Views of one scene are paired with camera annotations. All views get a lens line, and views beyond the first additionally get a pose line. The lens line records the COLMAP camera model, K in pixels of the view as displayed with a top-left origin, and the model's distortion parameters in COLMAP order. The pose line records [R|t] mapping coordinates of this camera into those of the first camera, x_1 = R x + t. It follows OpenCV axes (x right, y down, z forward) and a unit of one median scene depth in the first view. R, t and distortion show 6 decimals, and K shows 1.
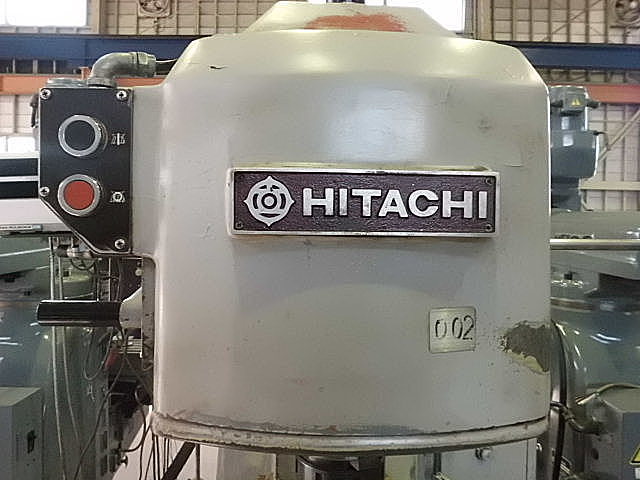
lens RADIAL K [[494.9, 0, 320.0], [0, 494.9, 240.0], [0, 0, 1]] dist [-0.023358, 0.007996]
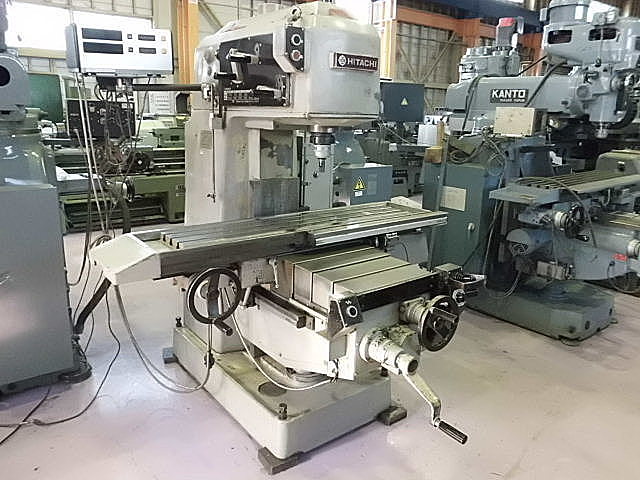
lens RADIAL K [[494.9, 0, 320.0], [0, 494.9, 240.0], [0, 0, 1]] dist [-0.023358, 0.007996]
pose [[0.823656, -0.132958, 0.551283, -3.008548], [0.001567, 0.972656, 0.232243, 0.477995], [-0.567087, -0.190425, 0.801343, -2.876031]]
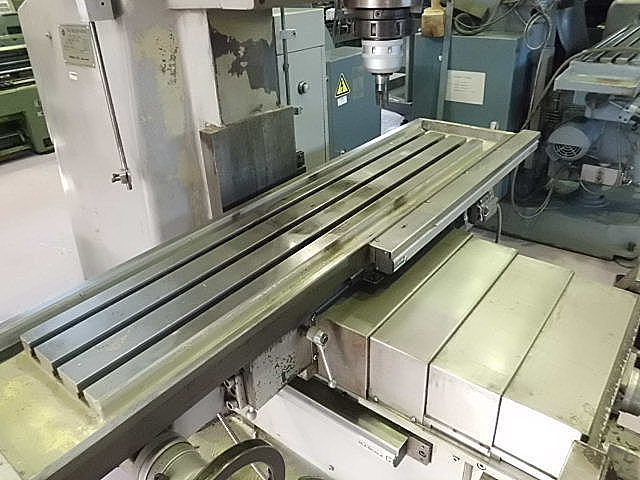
lens RADIAL K [[494.9, 0, 320.0], [0, 494.9, 240.0], [0, 0, 1]] dist [-0.023358, 0.007996]
pose [[0.665671, -0.395878, 0.632583, -1.864227], [0.074854, 0.878835, 0.471217, 0.449483], [-0.742481, -0.266324, 0.614649, 0.151977]]
